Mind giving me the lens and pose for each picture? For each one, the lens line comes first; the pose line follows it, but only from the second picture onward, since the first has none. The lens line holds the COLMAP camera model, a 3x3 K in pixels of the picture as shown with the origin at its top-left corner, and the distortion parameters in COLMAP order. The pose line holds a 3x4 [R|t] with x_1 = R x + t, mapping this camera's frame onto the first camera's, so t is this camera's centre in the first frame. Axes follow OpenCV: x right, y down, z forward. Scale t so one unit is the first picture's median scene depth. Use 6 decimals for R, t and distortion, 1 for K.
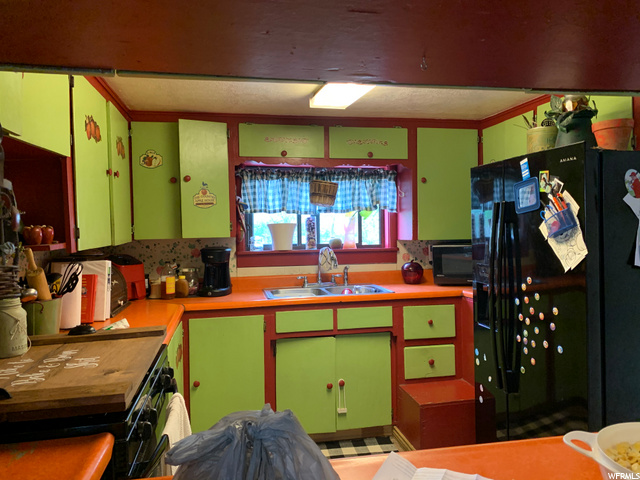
lens RADIAL K [[484.2, 0, 317.1], [0, 484.2, 238.3], [0, 0, 1]] dist [0.077395, -0.150079]
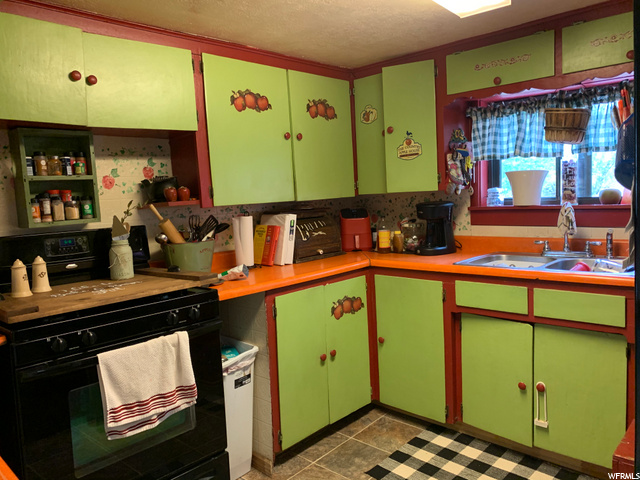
lens RADIAL K [[484.2, 0, 317.1], [0, 484.2, 238.3], [0, 0, 1]] dist [0.077395, -0.150079]
pose [[0.577162, 0.067025, -0.813875, 0.425489], [0.018576, 0.995291, 0.095138, -0.004267], [0.816419, -0.070029, 0.573198, 0.307545]]
